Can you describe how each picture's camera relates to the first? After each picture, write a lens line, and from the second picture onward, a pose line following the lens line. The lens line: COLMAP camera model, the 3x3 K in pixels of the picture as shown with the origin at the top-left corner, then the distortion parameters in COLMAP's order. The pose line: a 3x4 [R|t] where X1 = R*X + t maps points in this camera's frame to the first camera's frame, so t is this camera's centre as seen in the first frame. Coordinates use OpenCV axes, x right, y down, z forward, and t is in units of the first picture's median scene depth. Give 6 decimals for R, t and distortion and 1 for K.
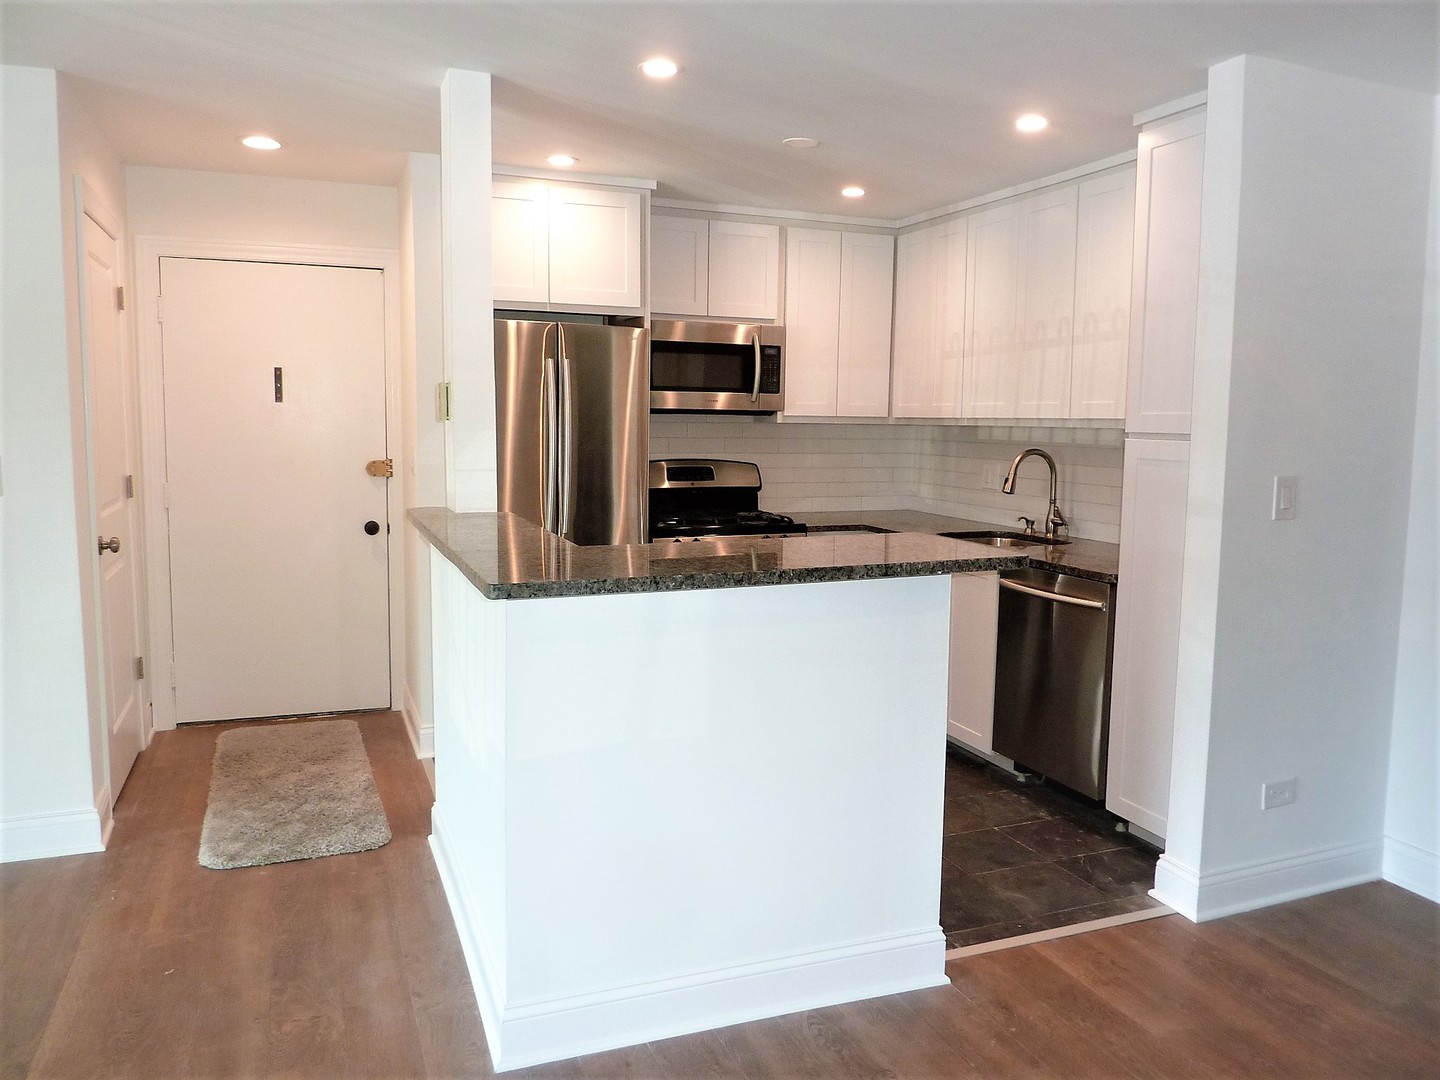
lens RADIAL K [[1119.4, 0, 731.4], [0, 1119.4, 527.5], [0, 0, 1]] dist [-0.023459, -0.012379]
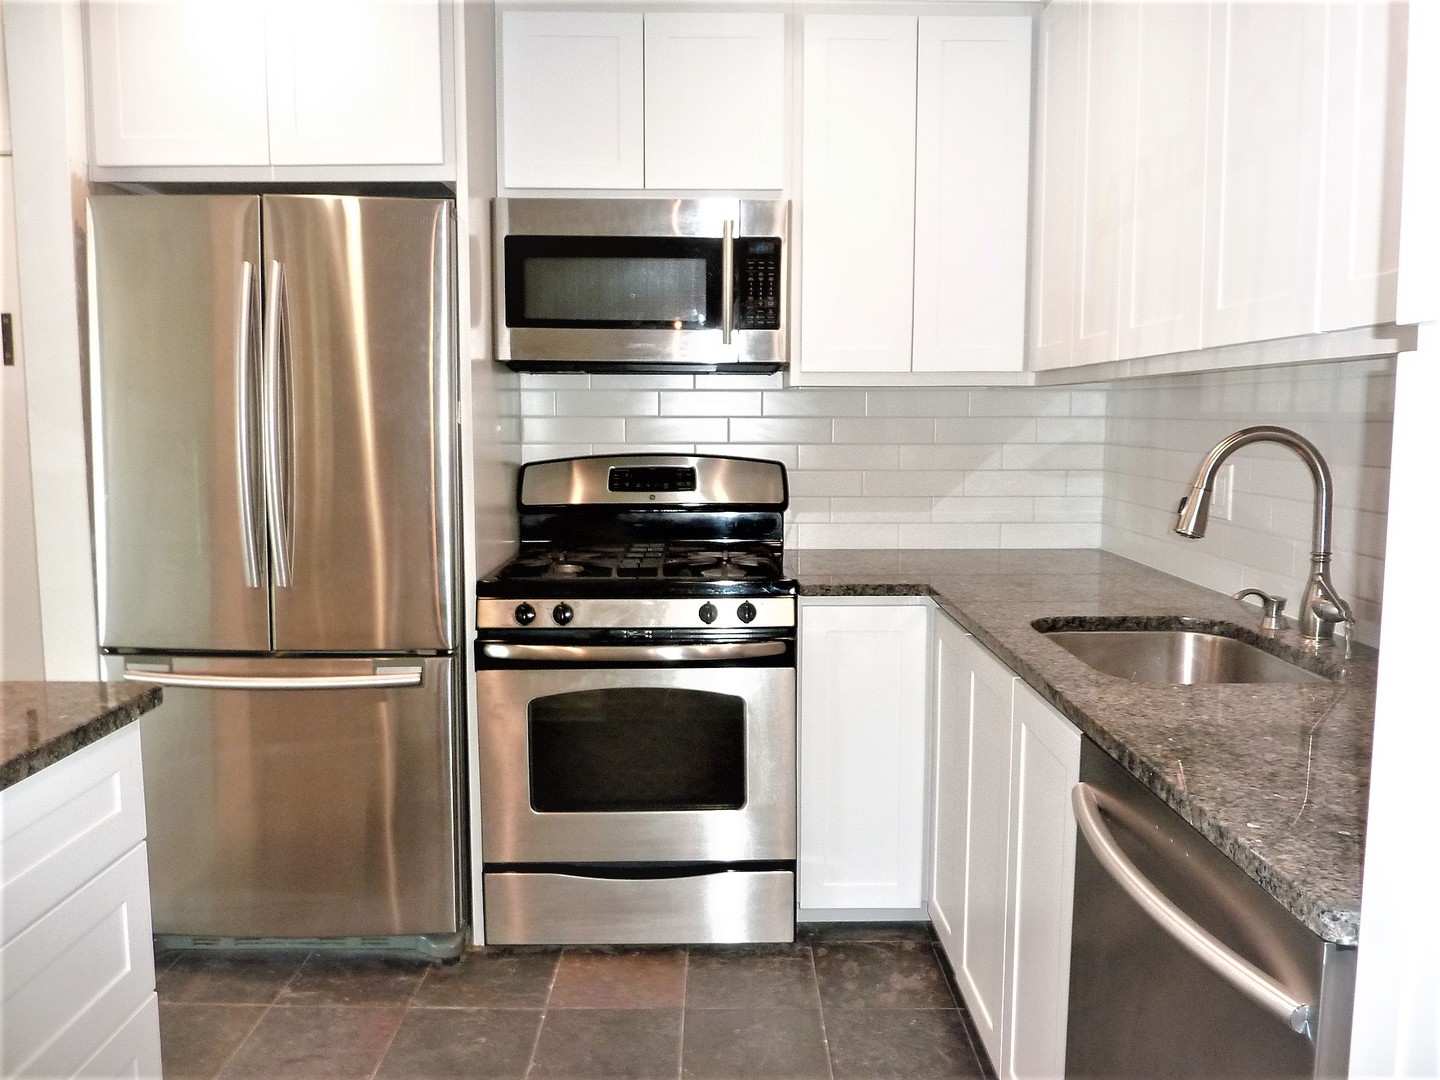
lens RADIAL K [[1119.4, 0, 704.6], [0, 1119.4, 525.6], [0, 0, 1]] dist [-0.023459, -0.012379]
pose [[0.941399, 0.022815, -0.336522, 0.232143], [-0.023418, 0.999723, 0.002269, -0.033470], [0.336480, 0.005744, 0.941673, 0.601440]]
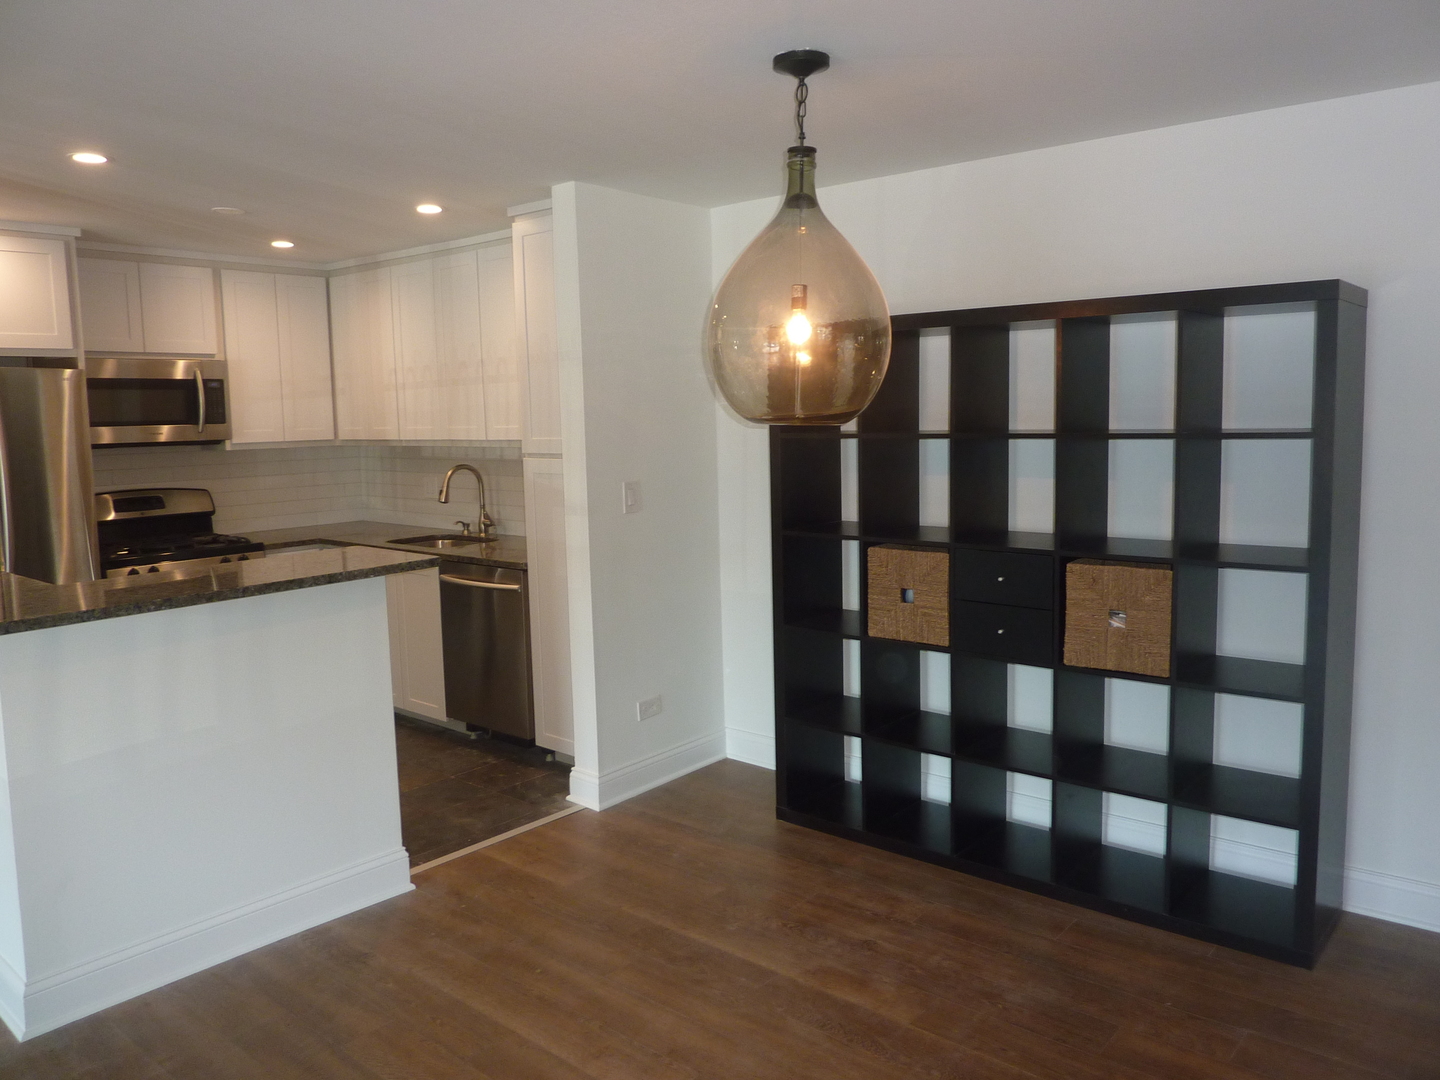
lens RADIAL K [[1009.9, 0, 708.3], [0, 1009.9, 537.0], [0, 0, 1]] dist [-0.035171, 0.014445]
pose [[0.882271, -0.085440, 0.462924, -0.003731], [0.080899, 0.996280, 0.029698, -0.003233], [-0.463739, 0.011249, 0.885900, -0.082762]]
